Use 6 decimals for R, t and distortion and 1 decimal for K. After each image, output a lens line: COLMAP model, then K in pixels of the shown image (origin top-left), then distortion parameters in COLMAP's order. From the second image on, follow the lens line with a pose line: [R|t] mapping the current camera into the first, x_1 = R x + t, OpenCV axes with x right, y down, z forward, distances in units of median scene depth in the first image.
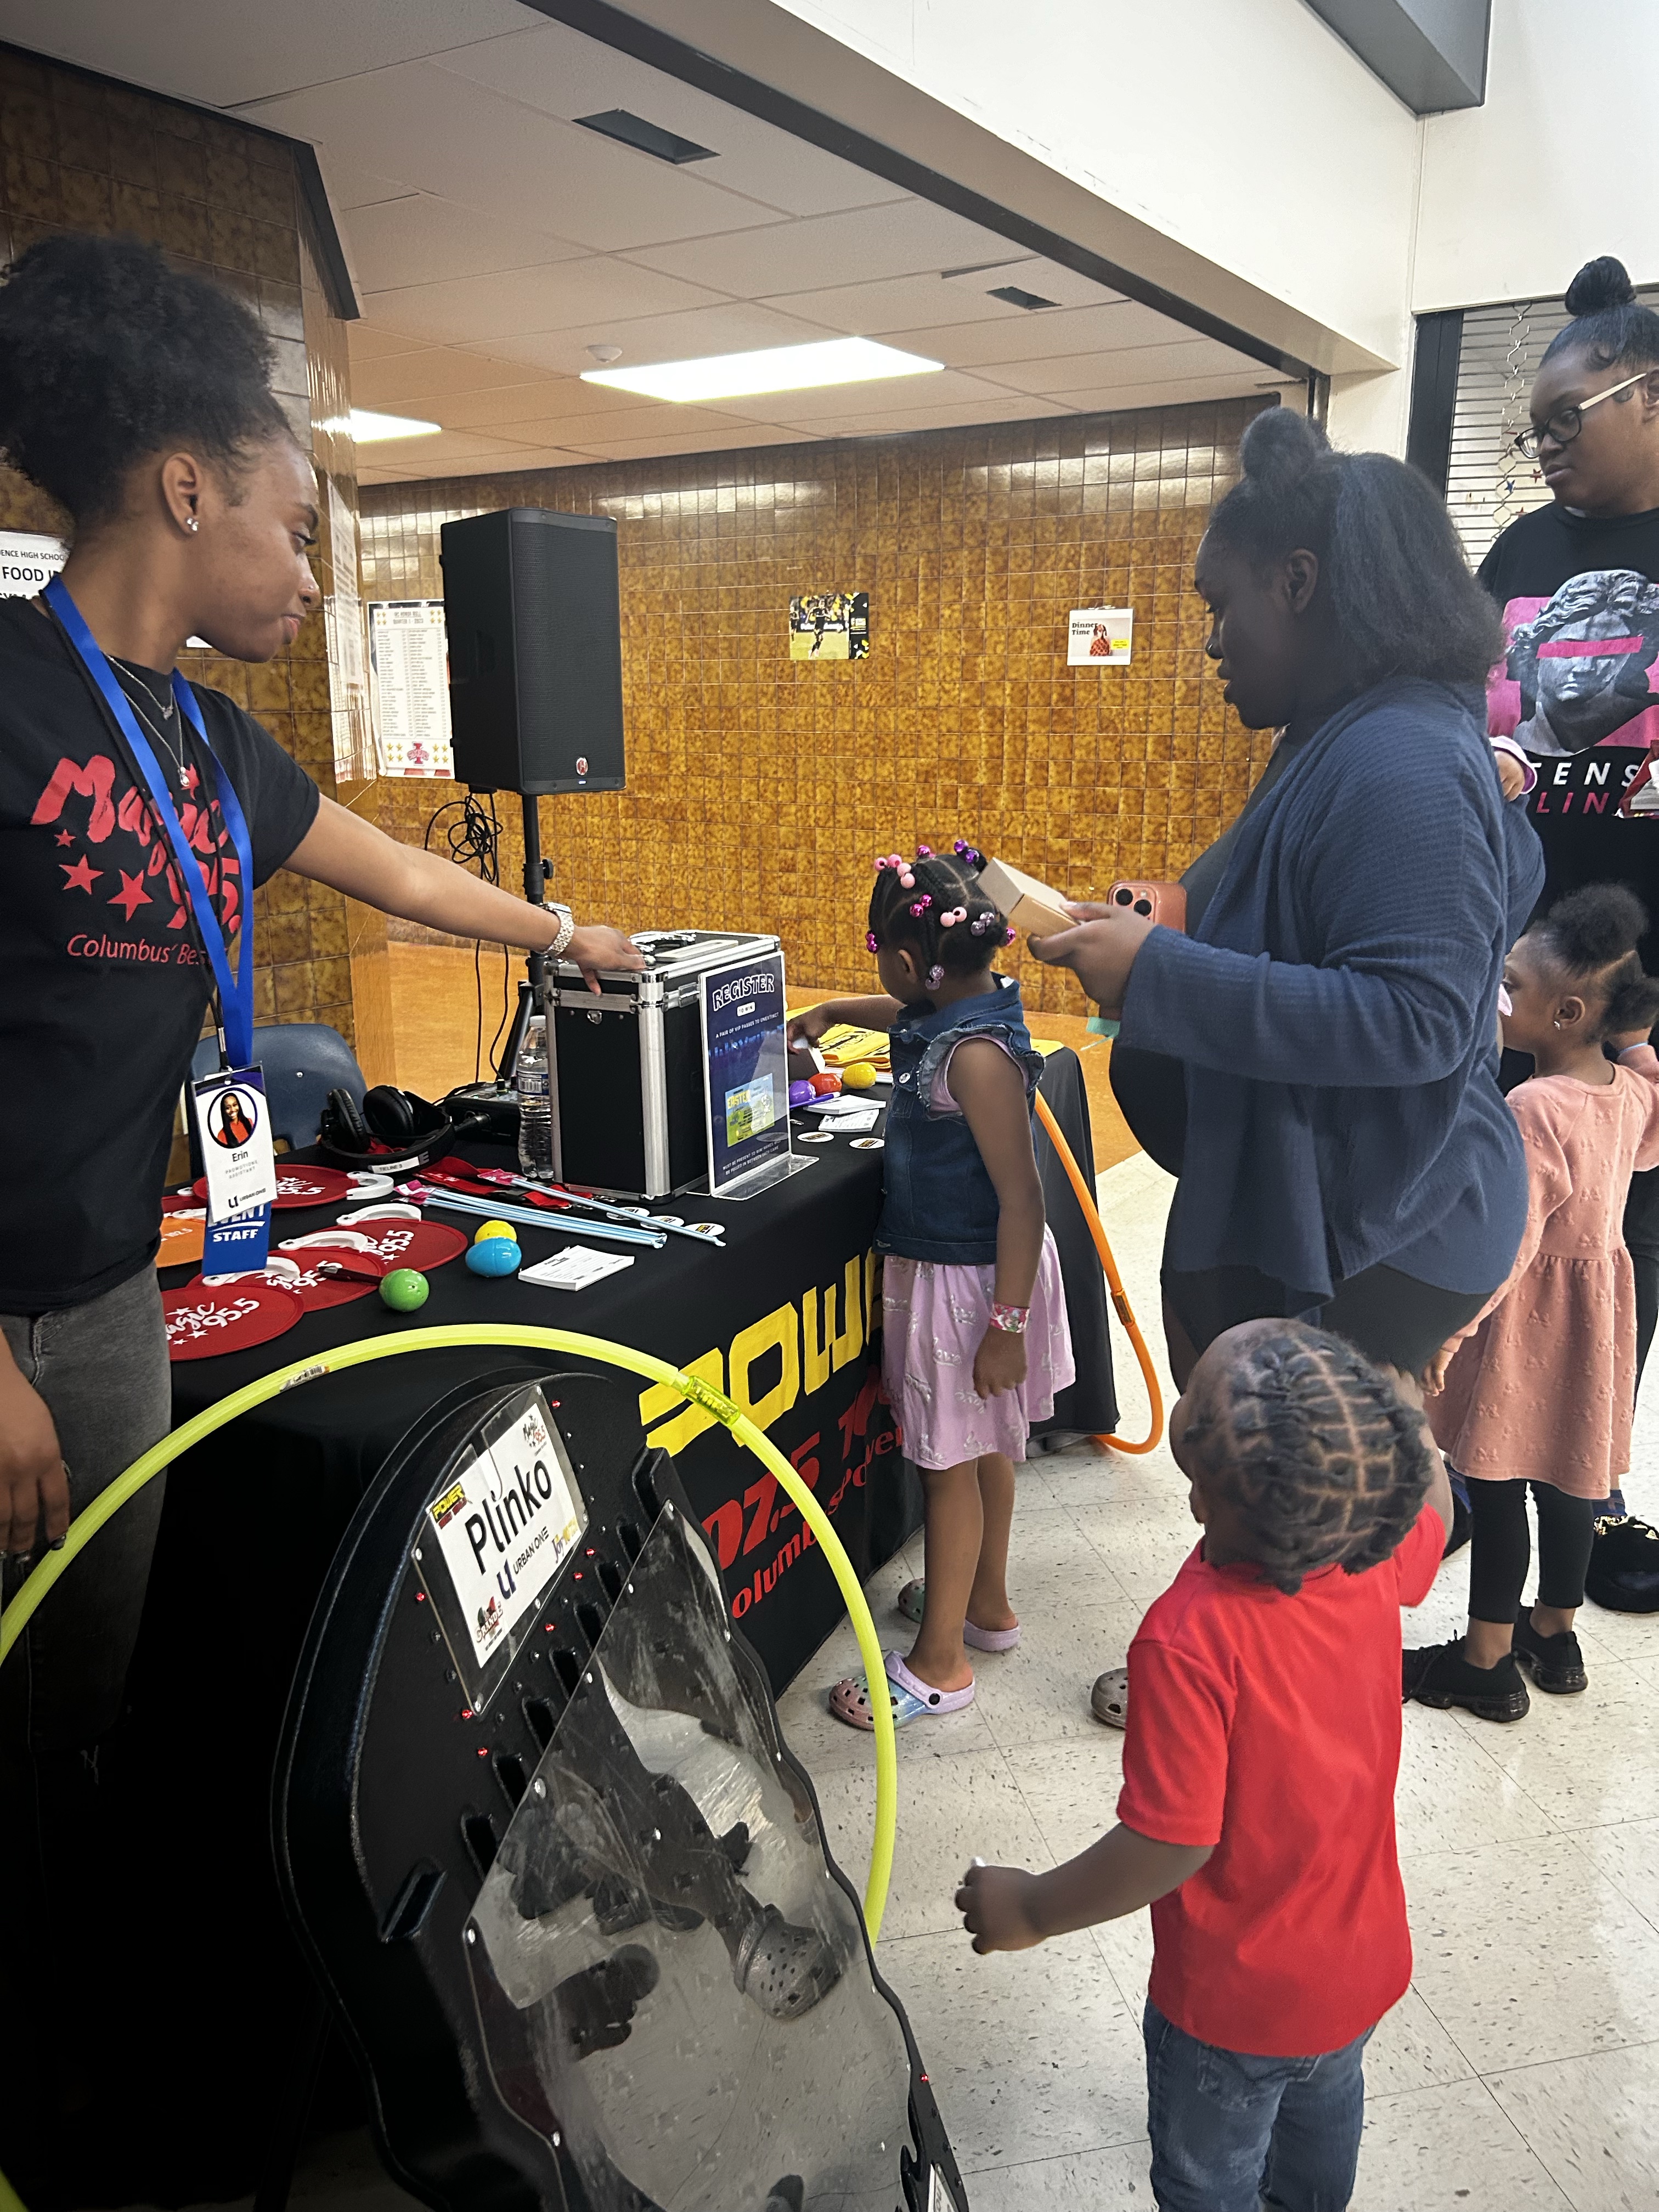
lens RADIAL K [[1660.8, 0, 839.8], [0, 1660.8, 1102.2], [0, 0, 1]] dist [0.069382, -0.078450]
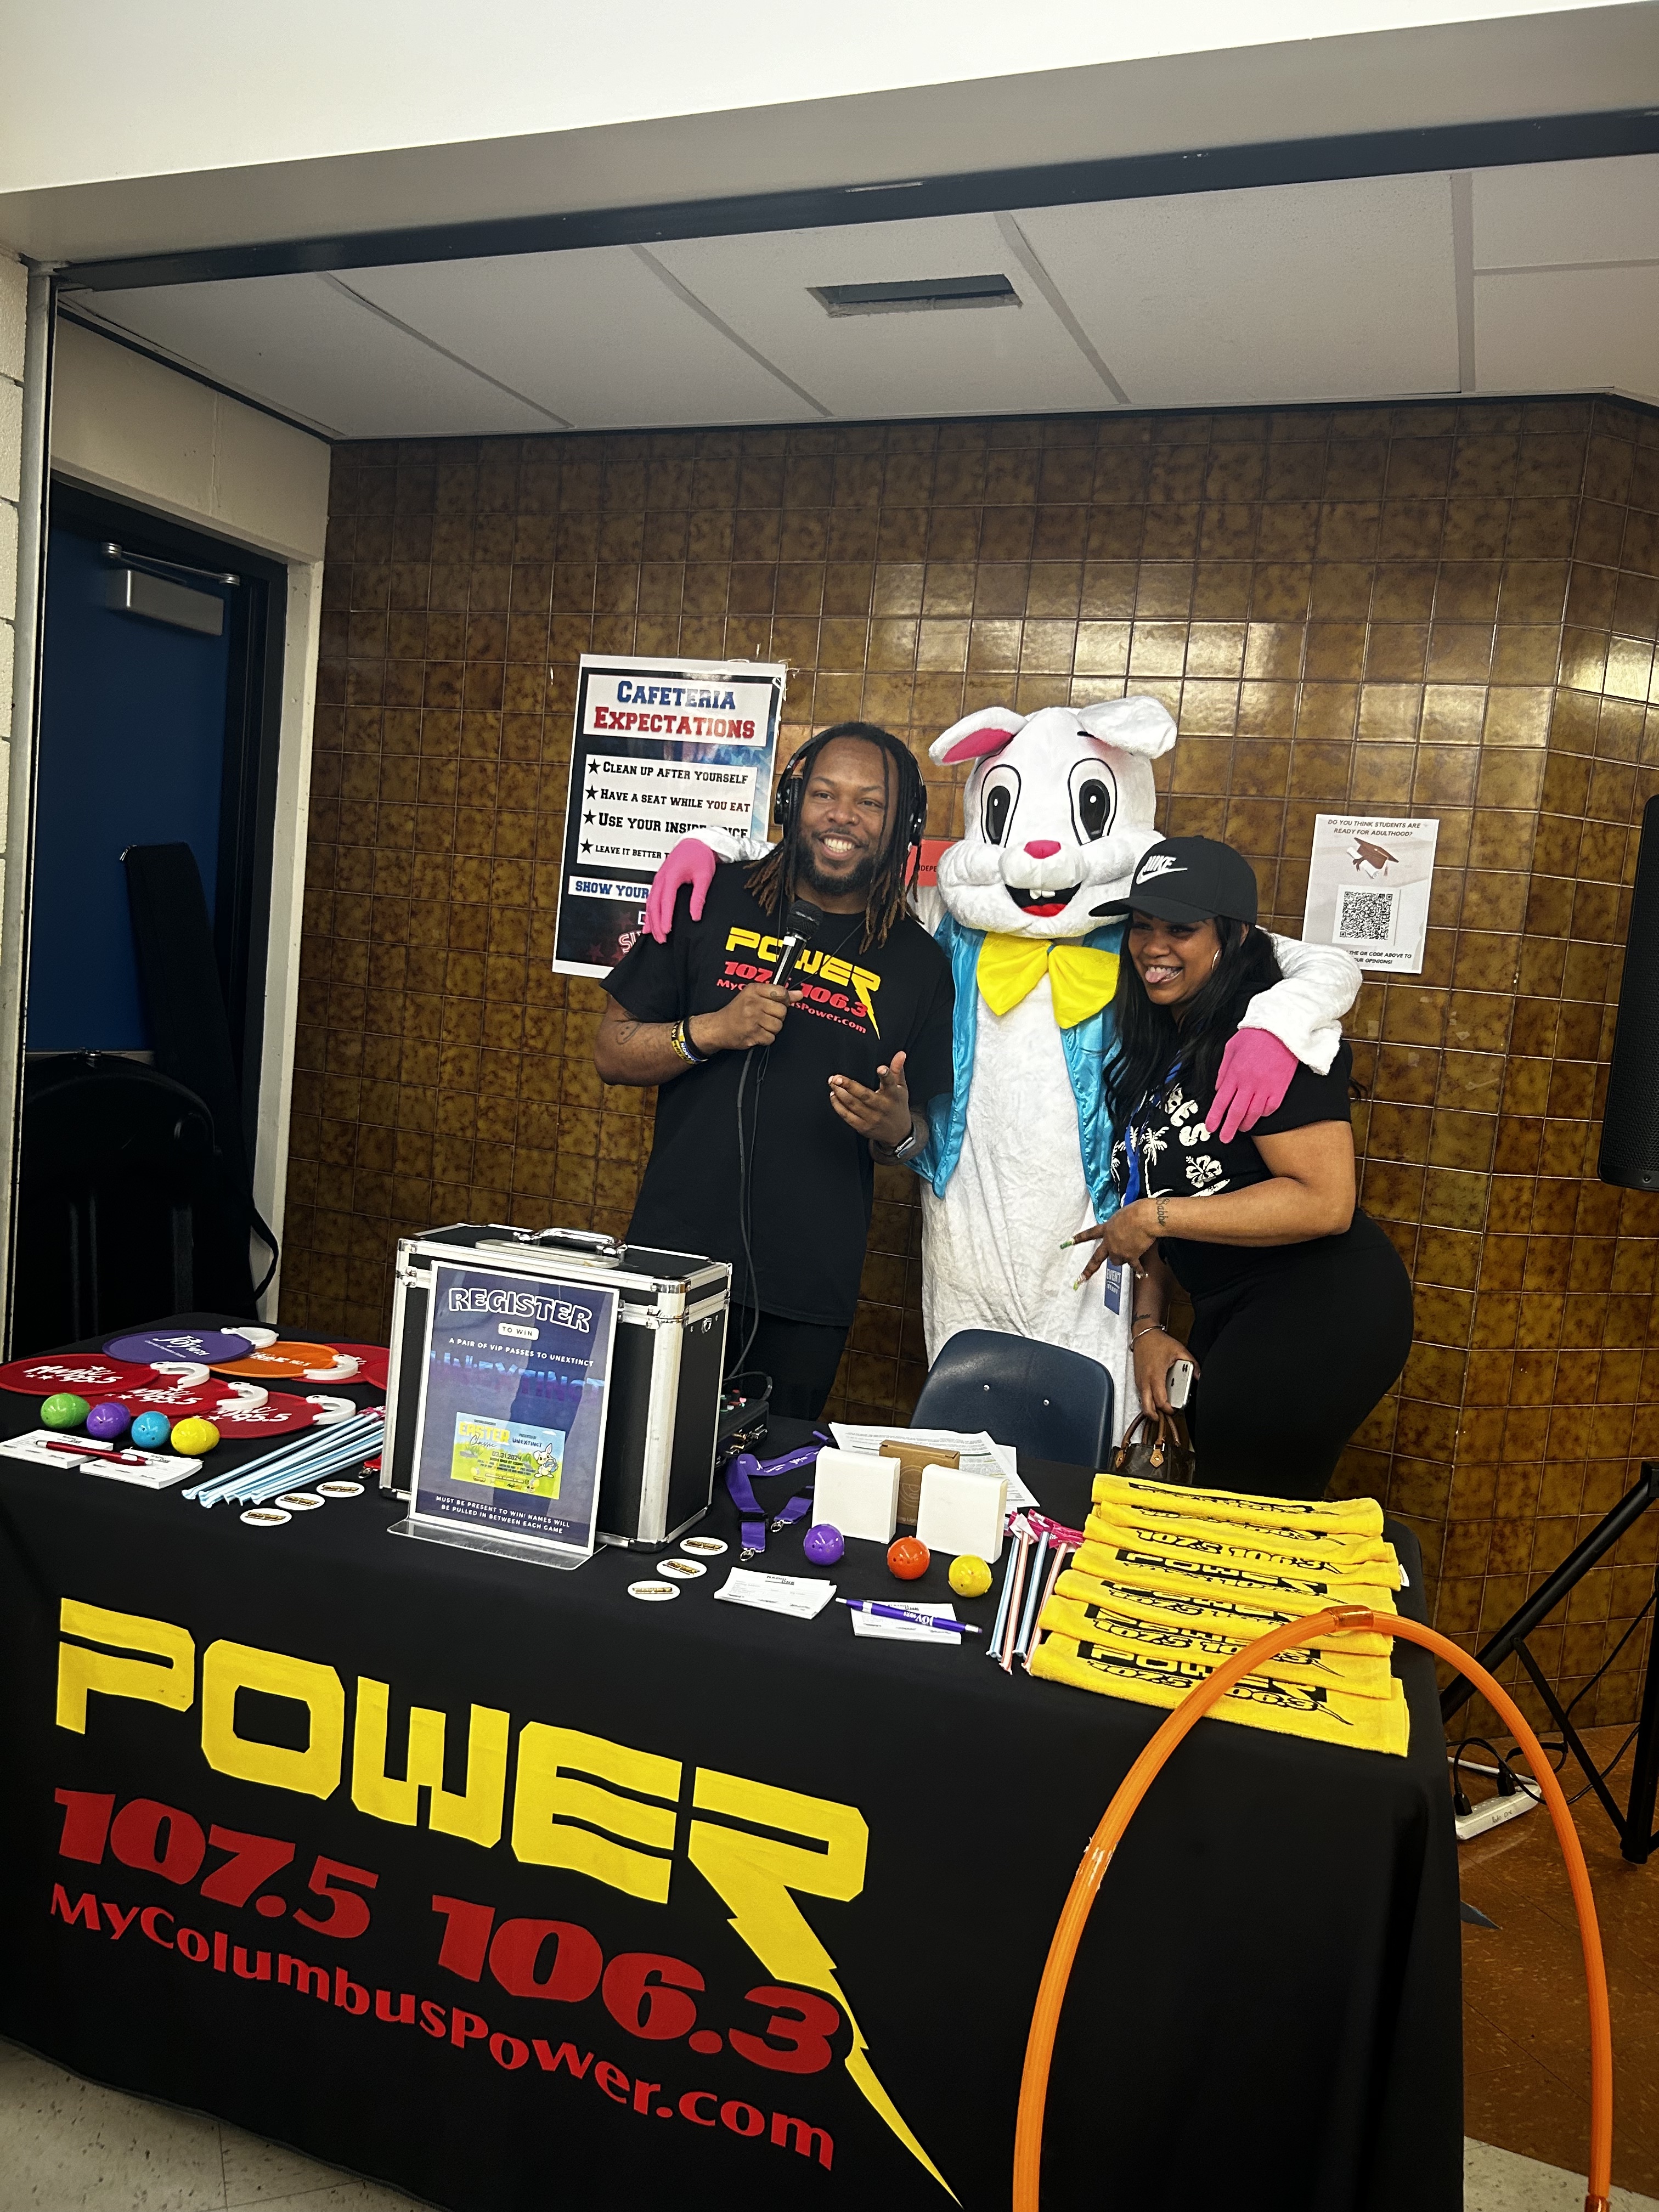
lens RADIAL K [[1686.2, 0, 808.9], [0, 1686.2, 1122.5], [0, 0, 1]] dist [0.026362, -0.027707]
pose [[0.180650, 0.112023, -0.977147, 0.485605], [-0.316400, 0.947302, 0.050107, -0.152225], [0.931266, 0.300118, 0.206575, 0.591591]]
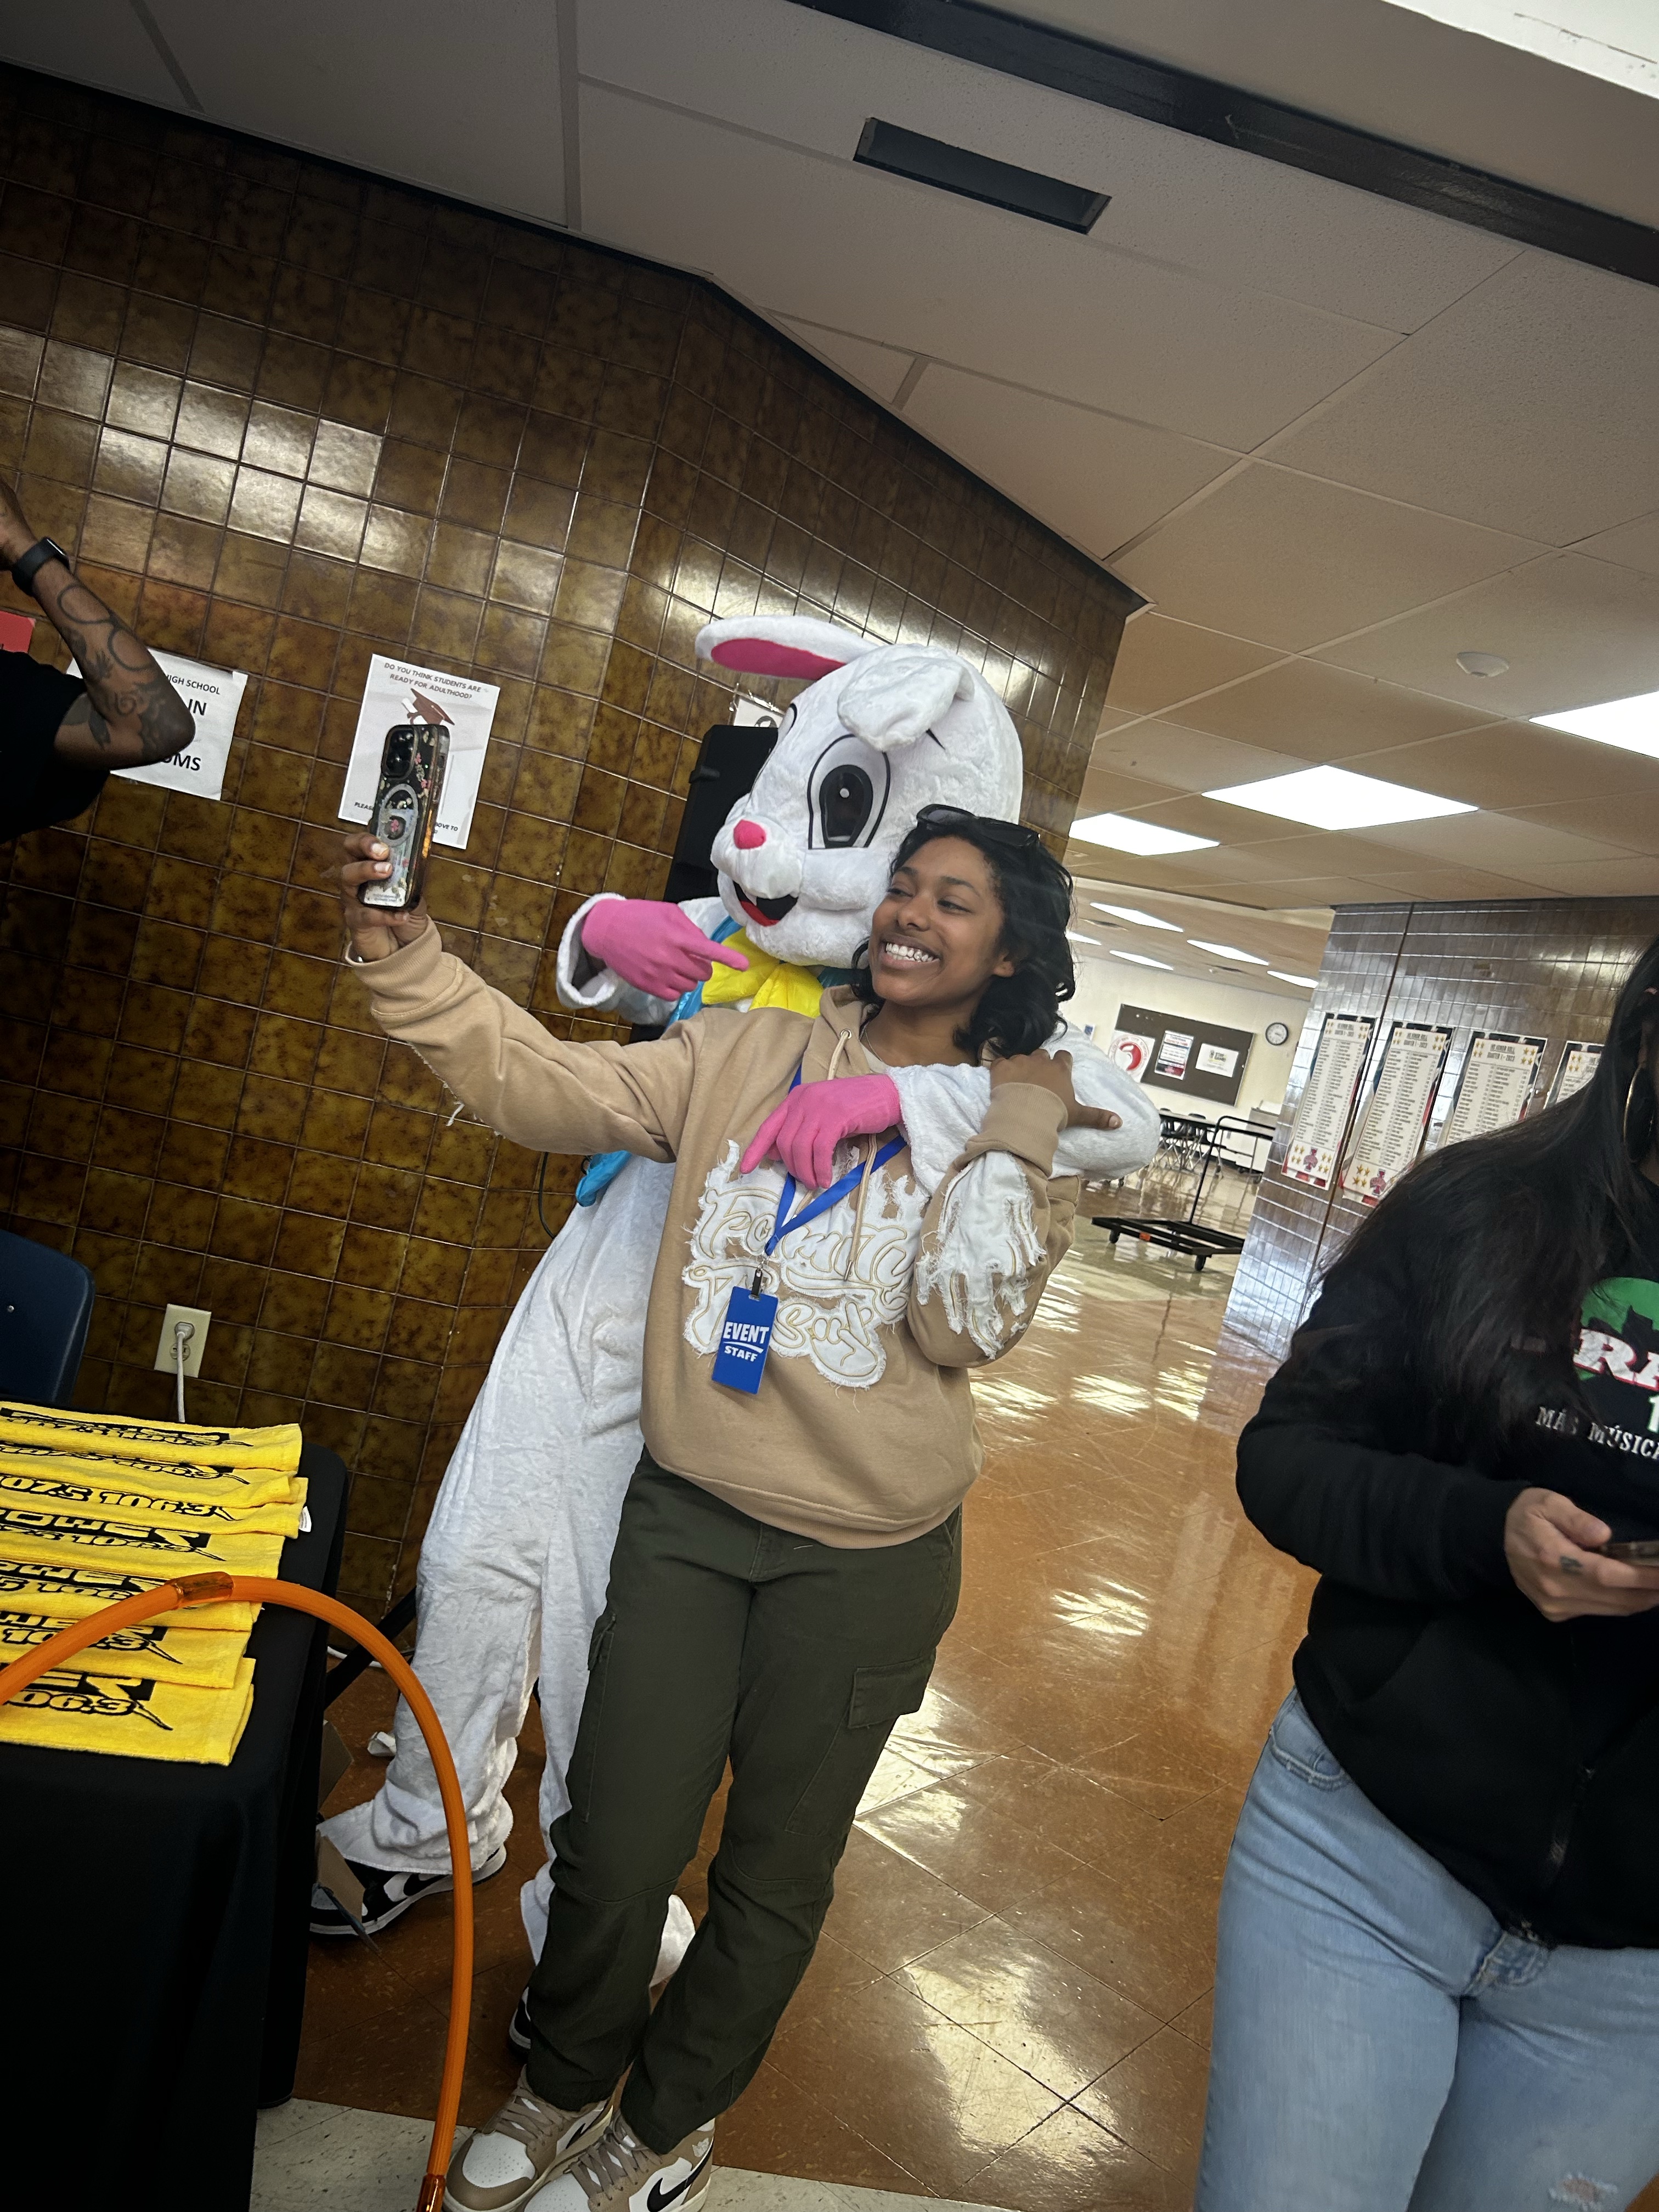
lens RADIAL K [[1686.2, 0, 808.9], [0, 1686.2, 1122.5], [0, 0, 1]] dist [0.026362, -0.027707]
pose [[0.618870, 0.221620, -0.753581, 0.425231], [-0.409186, 0.909880, -0.068453, -0.174288], [0.670497, 0.350718, 0.653782, 0.670908]]
